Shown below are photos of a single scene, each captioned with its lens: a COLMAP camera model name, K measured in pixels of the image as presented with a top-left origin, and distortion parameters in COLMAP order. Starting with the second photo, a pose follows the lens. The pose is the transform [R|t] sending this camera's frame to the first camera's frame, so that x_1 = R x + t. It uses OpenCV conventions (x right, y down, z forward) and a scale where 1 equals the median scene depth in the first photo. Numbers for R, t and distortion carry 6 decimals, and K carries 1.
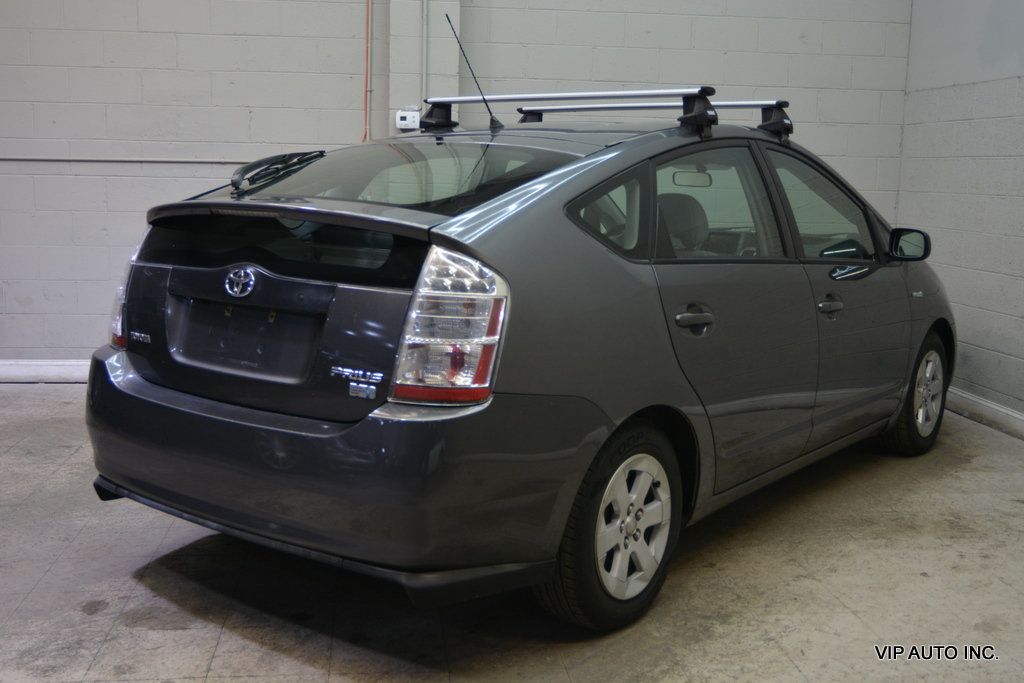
lens RADIAL K [[1128.7, 0, 512.0], [0, 1128.7, 341.5], [0, 0, 1]] dist [0.005503, 0.000842]
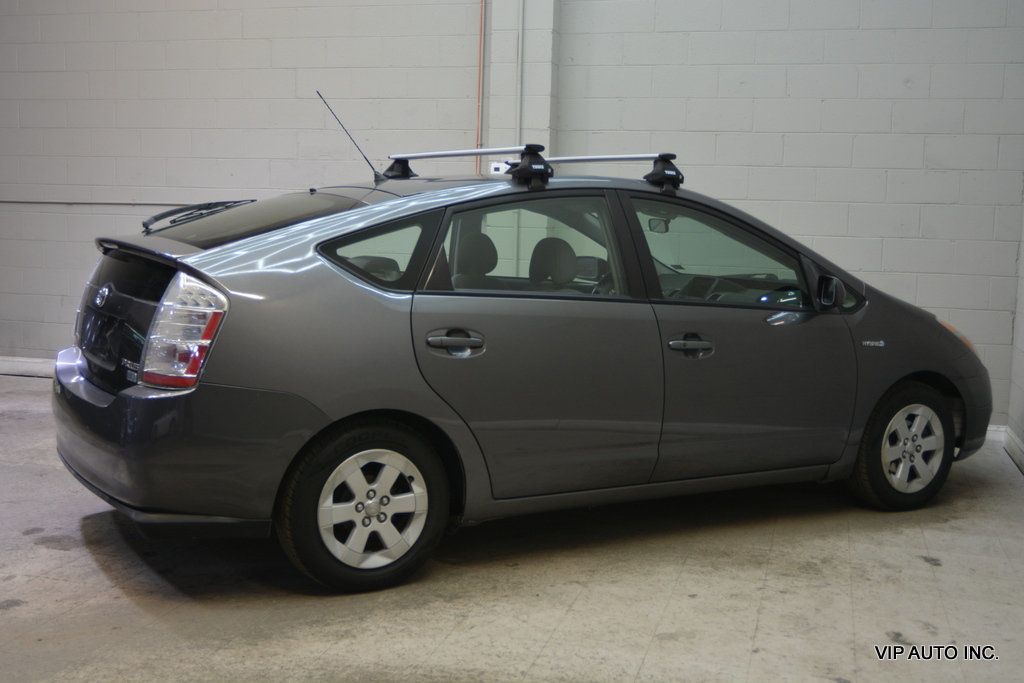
lens RADIAL K [[1217.9, 0, 512.0], [0, 1217.9, 341.5], [0, 0, 1]] dist [-0.000032, 0.017112]
pose [[0.923223, 0.044991, -0.381622, 0.650985], [-0.063410, 0.997344, -0.035822, 0.019736], [0.378997, 0.057270, 0.923624, -0.140165]]
